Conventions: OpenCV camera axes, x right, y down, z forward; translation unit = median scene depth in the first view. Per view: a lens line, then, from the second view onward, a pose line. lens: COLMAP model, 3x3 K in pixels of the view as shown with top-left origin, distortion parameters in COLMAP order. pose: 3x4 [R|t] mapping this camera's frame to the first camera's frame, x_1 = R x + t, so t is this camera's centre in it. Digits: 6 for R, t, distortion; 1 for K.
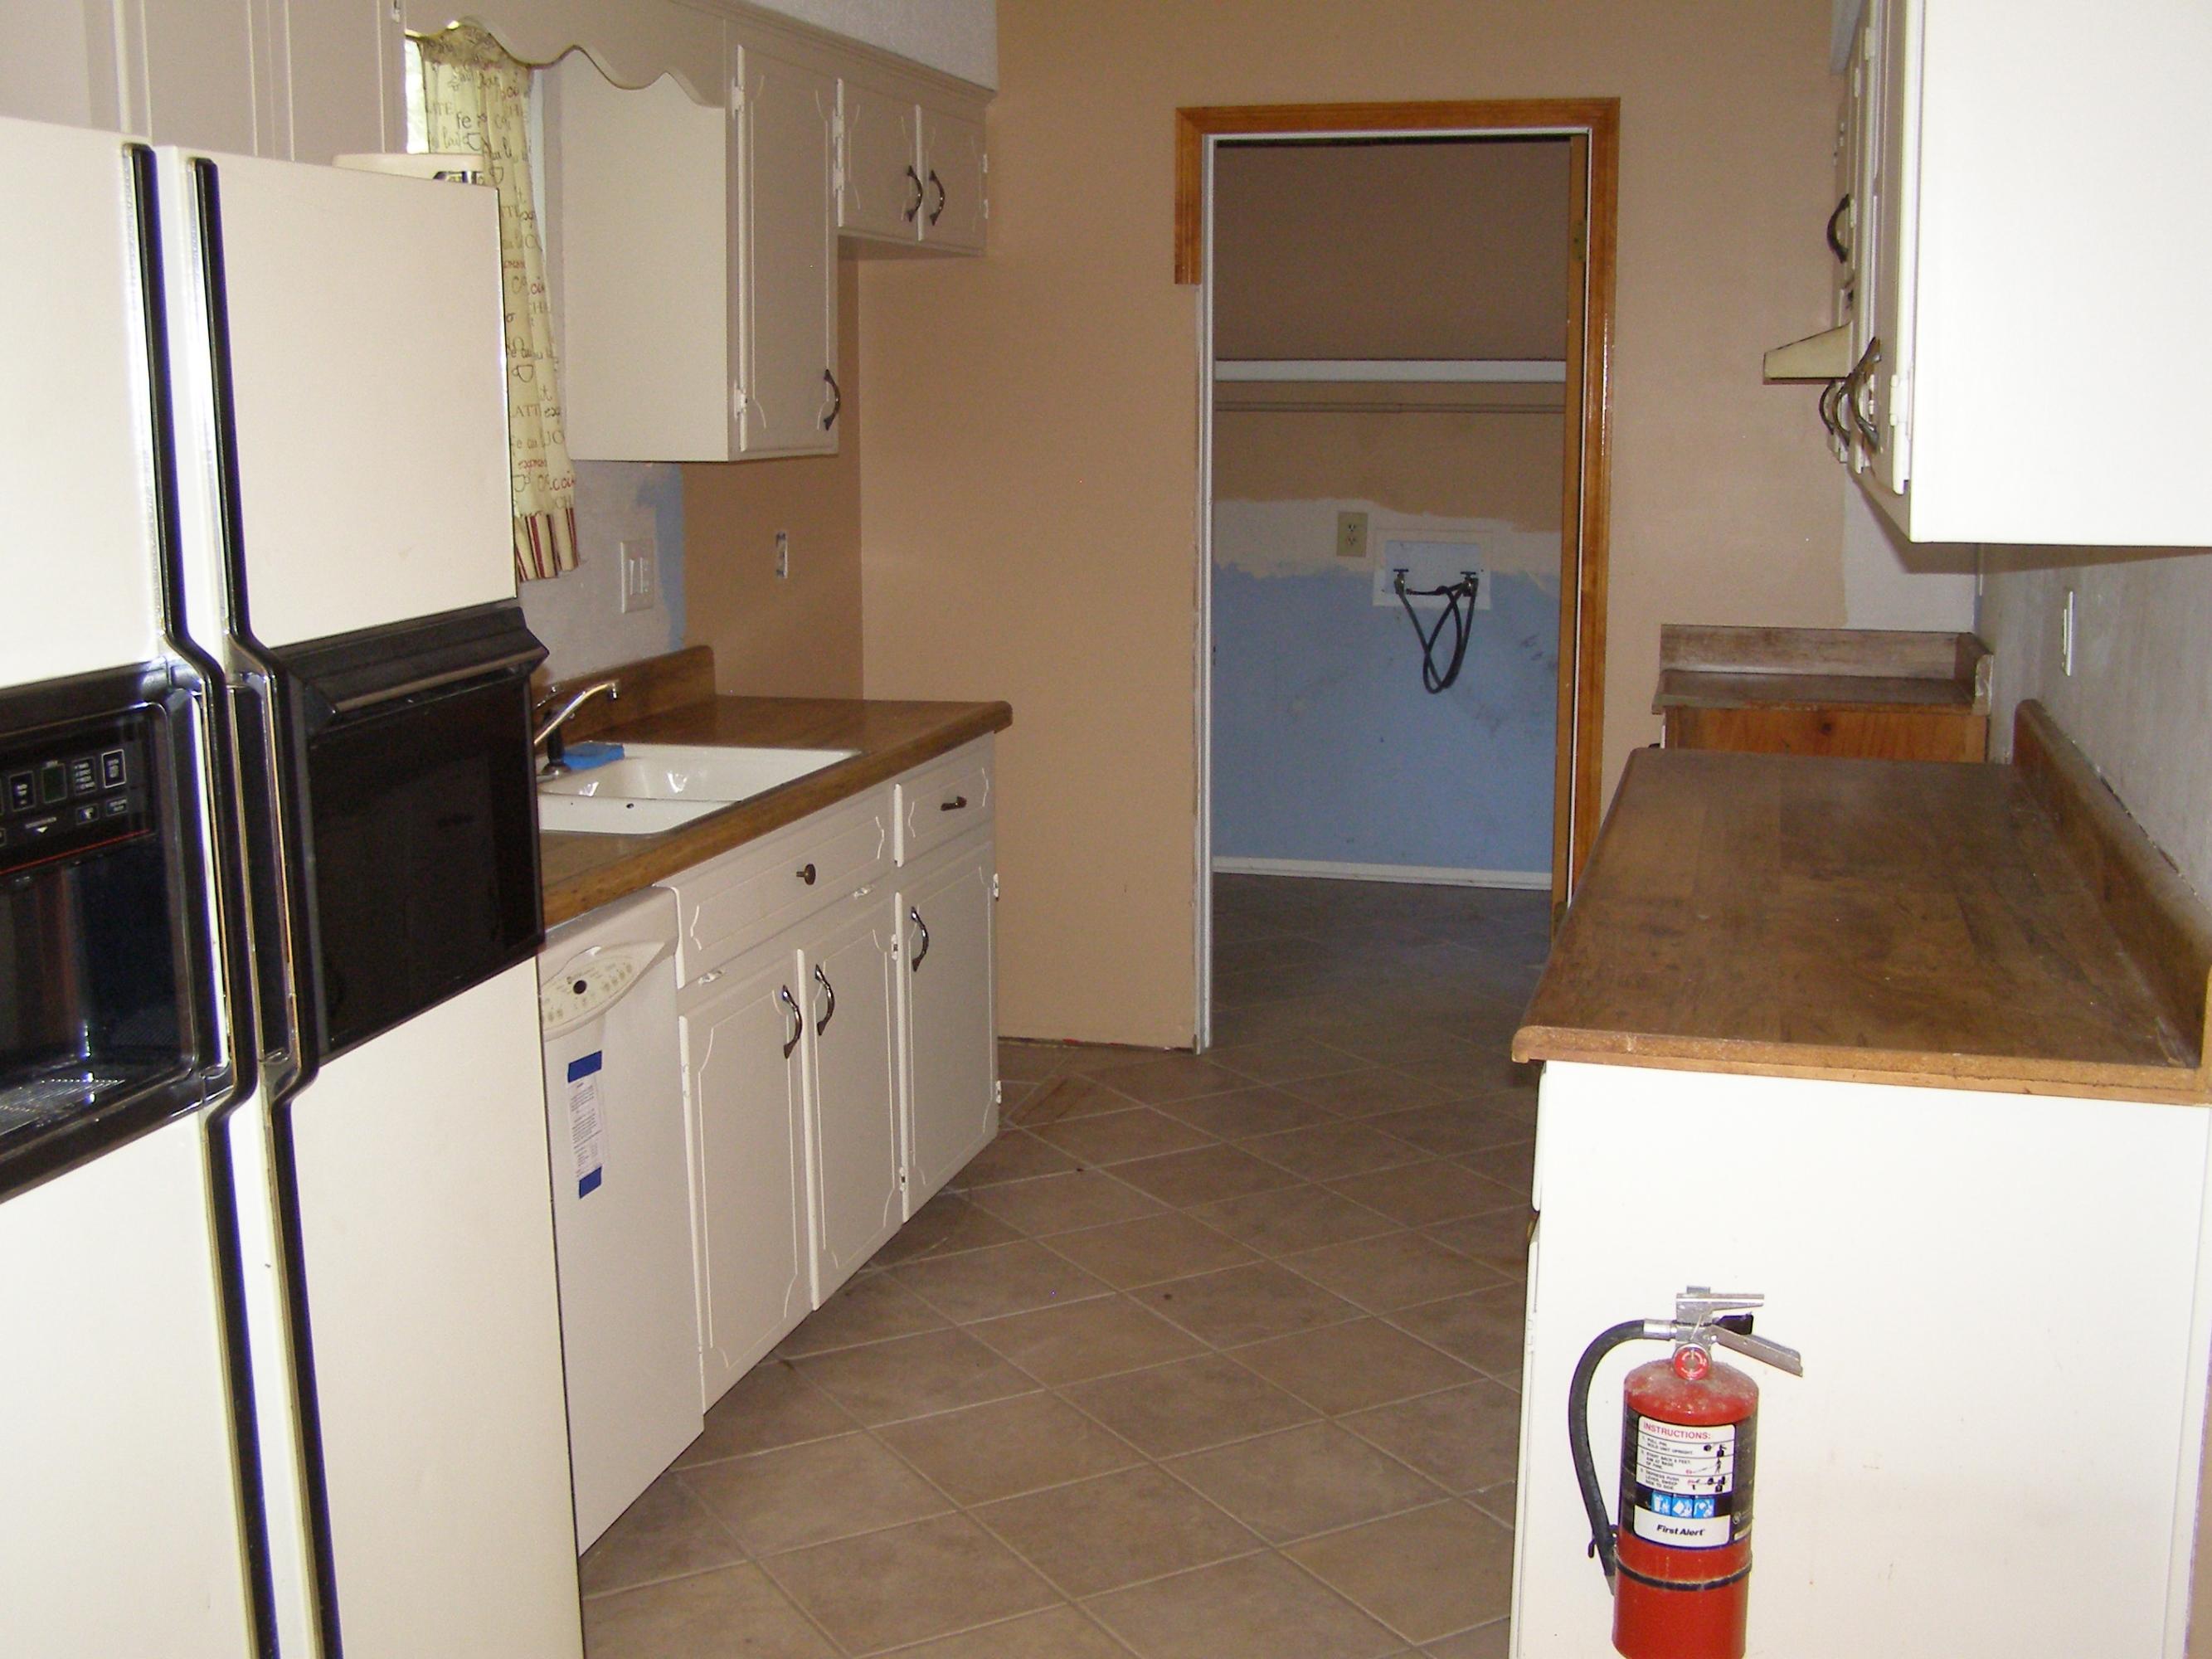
lens RADIAL K [[2515.3, 0, 1107.6], [0, 2515.3, 831.4], [0, 0, 1]] dist [0.014931, 0.000000]
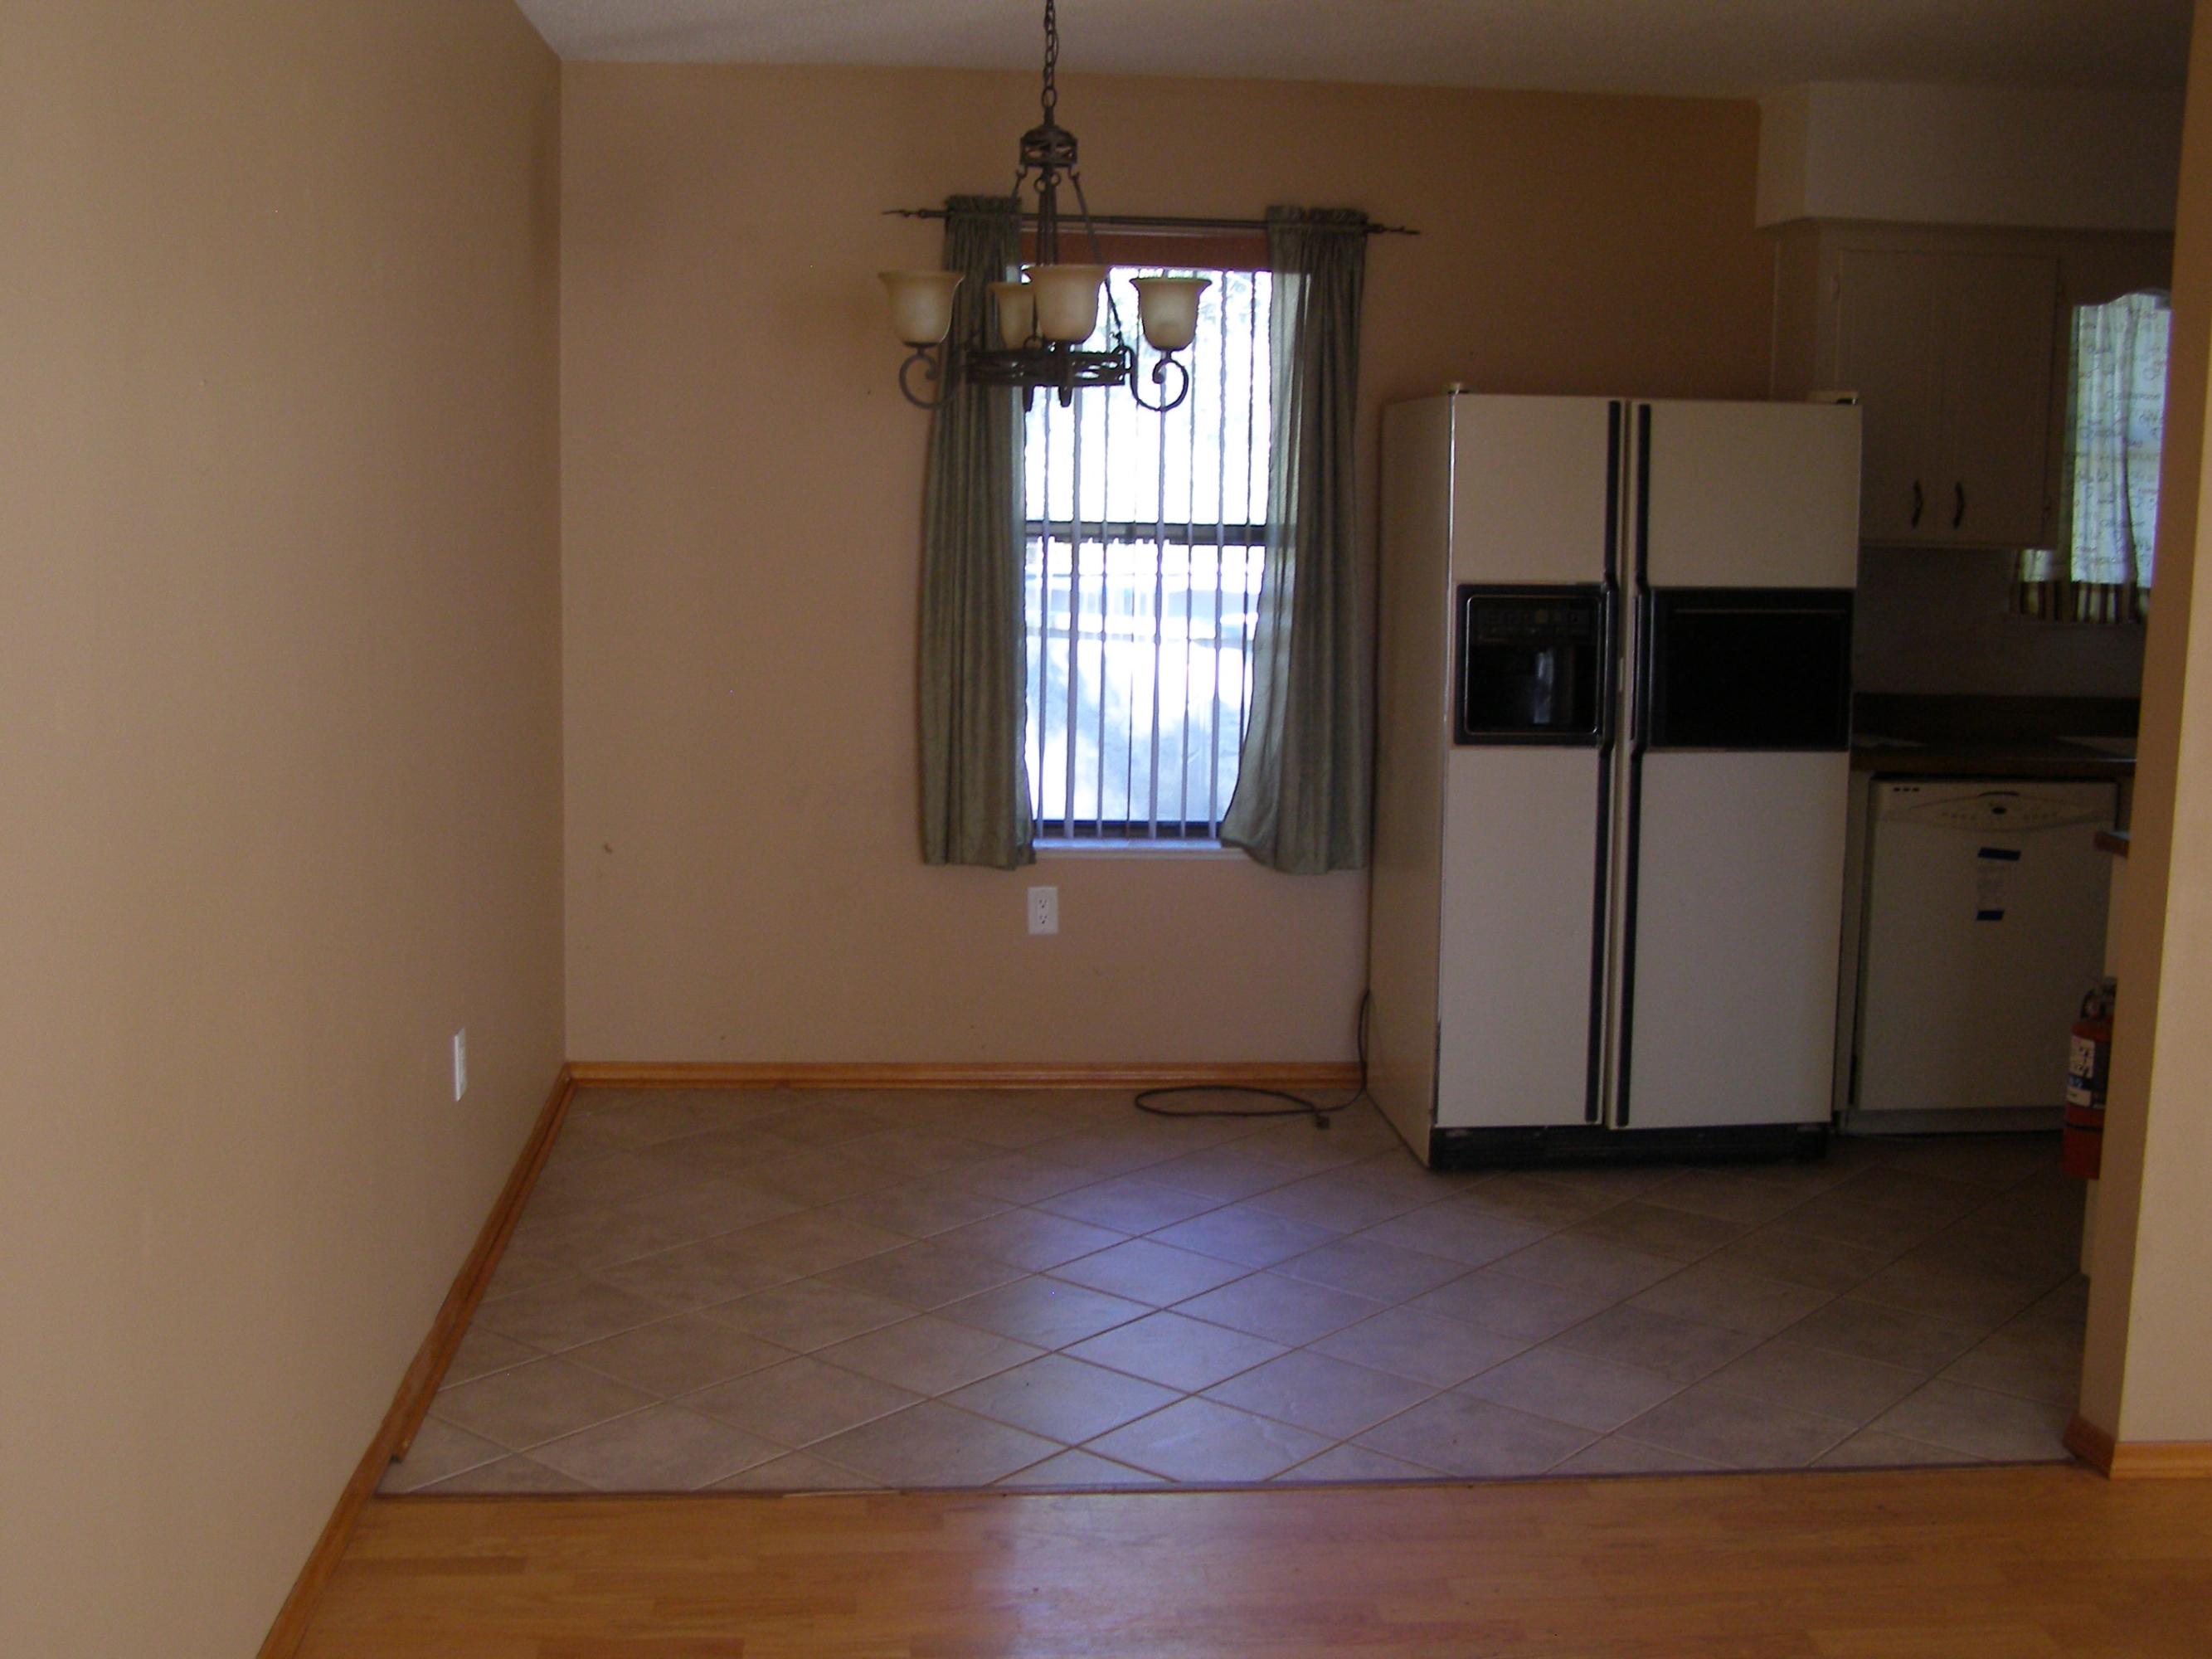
lens RADIAL K [[2515.3, 0, 1106.3], [0, 2515.3, 828.7], [0, 0, 1]] dist [0.014931, 0.000000]
pose [[0.307538, 0.127556, -0.942948, 1.761912], [-0.189945, 0.979259, 0.070518, 0.088172], [0.932385, 0.157421, 0.325388, -0.317482]]
